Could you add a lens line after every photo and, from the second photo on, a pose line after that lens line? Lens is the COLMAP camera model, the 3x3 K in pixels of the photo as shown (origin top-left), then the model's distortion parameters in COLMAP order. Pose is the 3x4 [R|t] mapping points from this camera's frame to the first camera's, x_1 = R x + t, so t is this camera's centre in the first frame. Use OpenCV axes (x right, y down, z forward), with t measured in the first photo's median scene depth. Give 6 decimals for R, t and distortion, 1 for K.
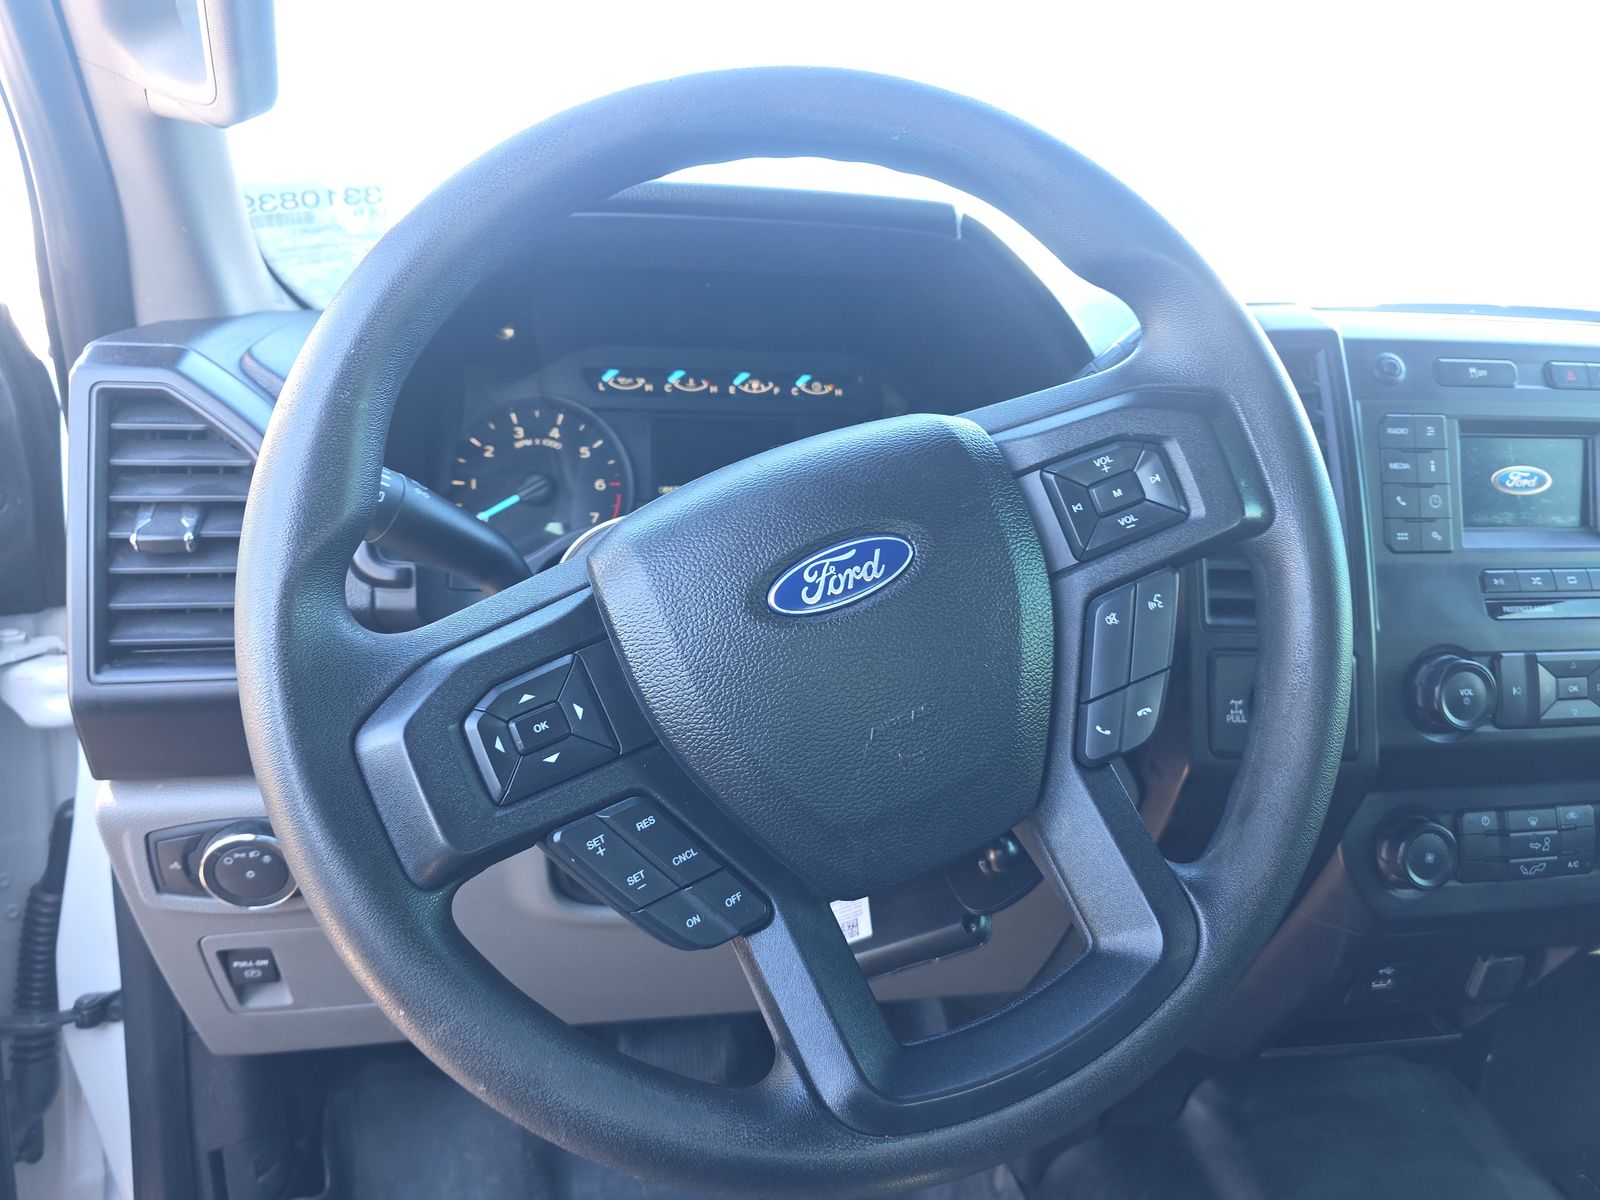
lens RADIAL K [[1082.5, 0, 800.0], [0, 1082.5, 600.0], [0, 0, 1]] dist [0.069539, -0.059930]
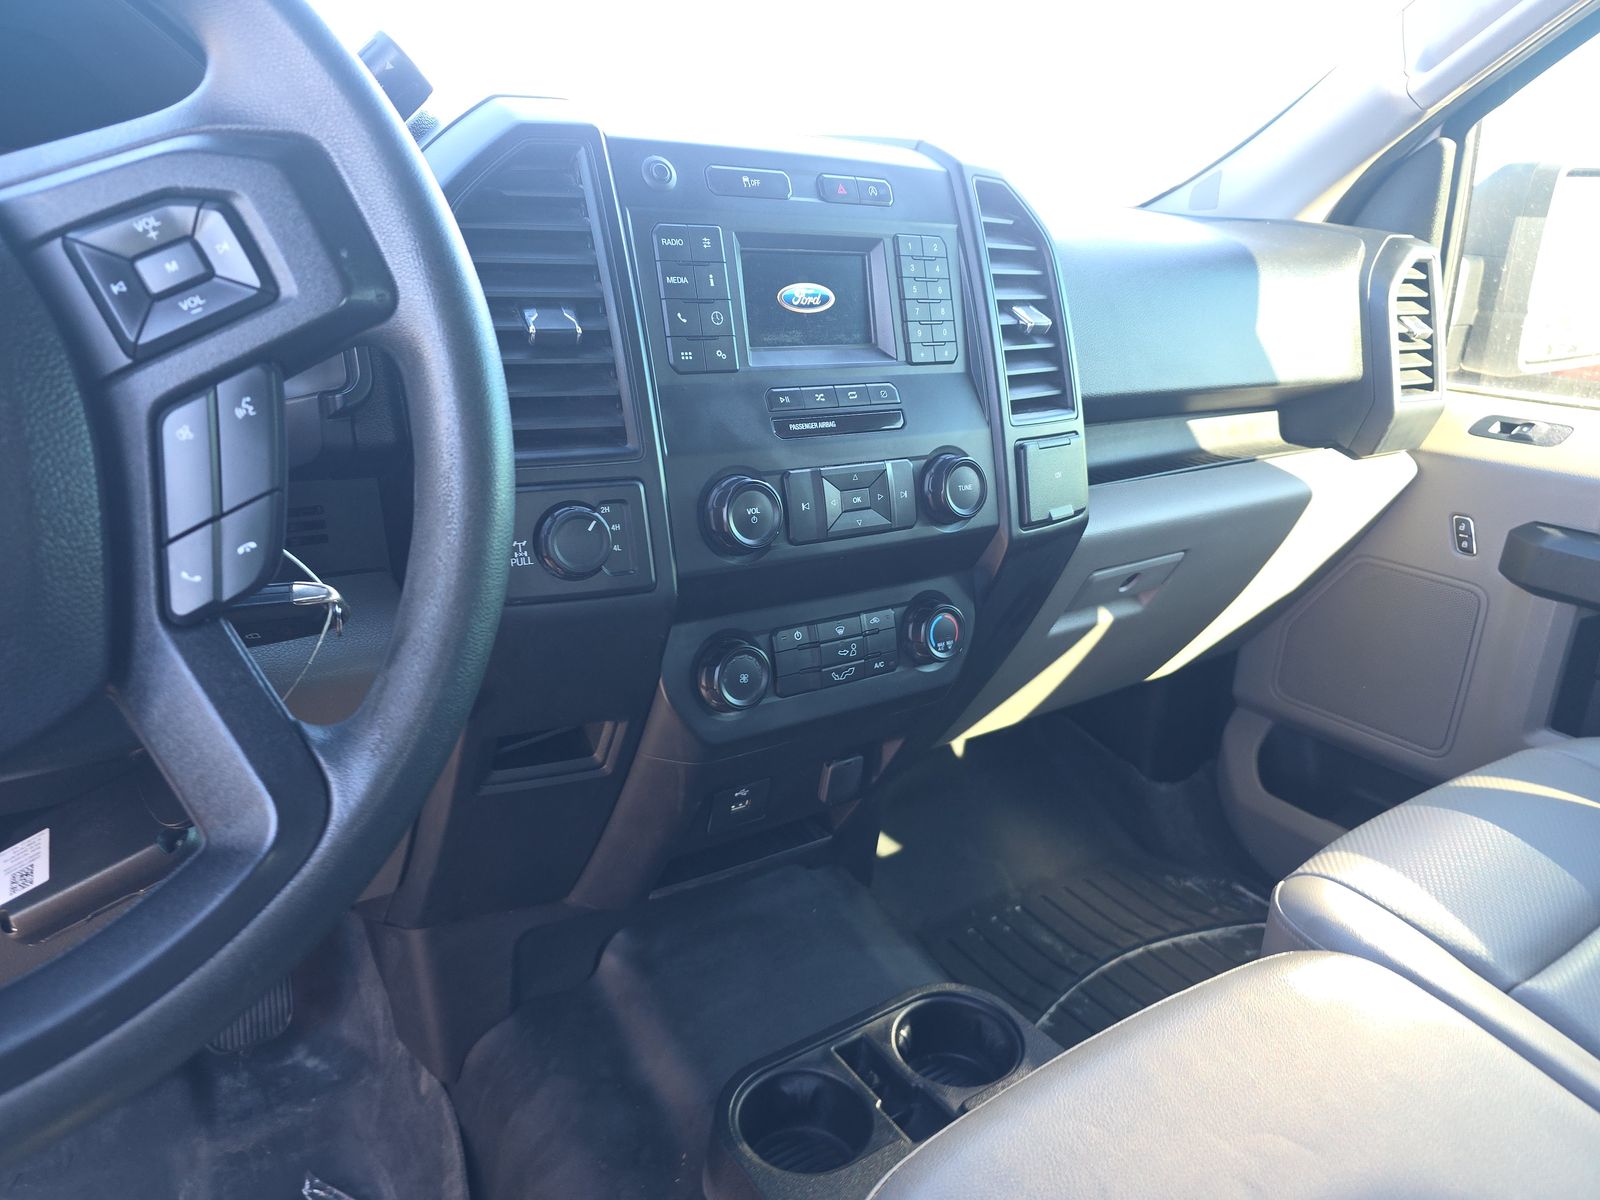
lens RADIAL K [[1082.6, 0, 795.3], [0, 1082.6, 623.9], [0, 0, 1]] dist [0.067129, -0.064816]
pose [[0.918951, -0.128198, 0.372953, 0.247067], [0.084036, 0.987625, 0.132421, 0.055287], [-0.385314, -0.090348, 0.918352, 0.066914]]
